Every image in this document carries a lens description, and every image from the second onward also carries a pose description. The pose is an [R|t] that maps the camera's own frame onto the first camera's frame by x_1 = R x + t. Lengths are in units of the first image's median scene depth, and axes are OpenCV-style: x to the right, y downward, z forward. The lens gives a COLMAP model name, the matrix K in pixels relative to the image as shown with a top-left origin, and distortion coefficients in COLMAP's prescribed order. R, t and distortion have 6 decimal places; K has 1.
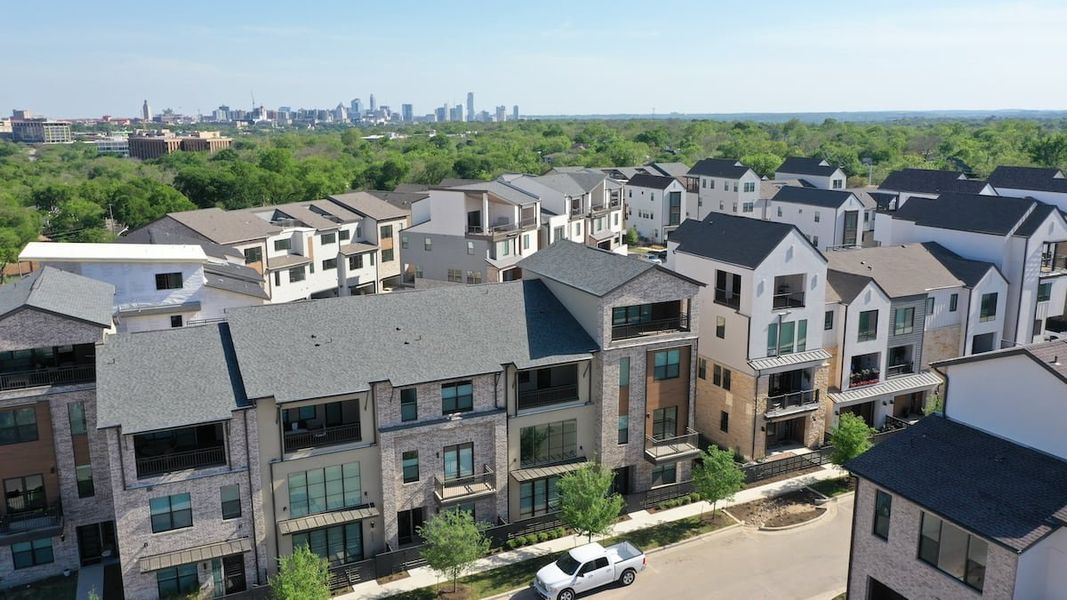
lens RADIAL K [[852.8, 0, 532.7], [0, 852.8, 297.5], [0, 0, 1]] dist [-0.001789, -0.011513]
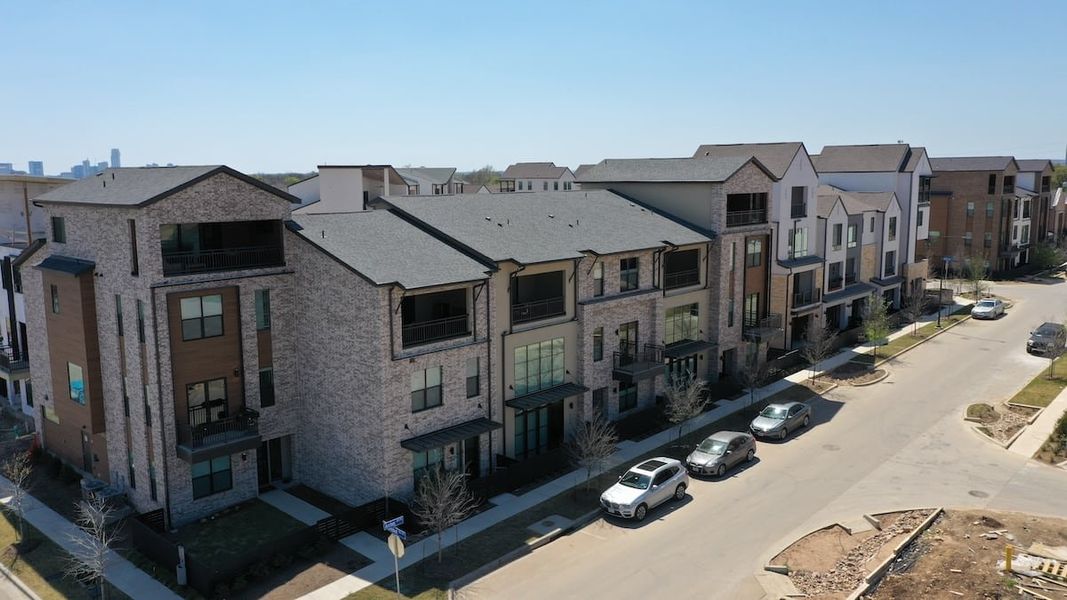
lens RADIAL K [[852.8, 0, 533.4], [0, 852.8, 301.2], [0, 0, 1]] dist [-0.001789, -0.011513]
pose [[0.925272, -0.058685, 0.374737, -0.597194], [0.082847, 0.995372, -0.048682, 0.195569], [-0.370146, 0.076090, 0.925852, 0.108022]]
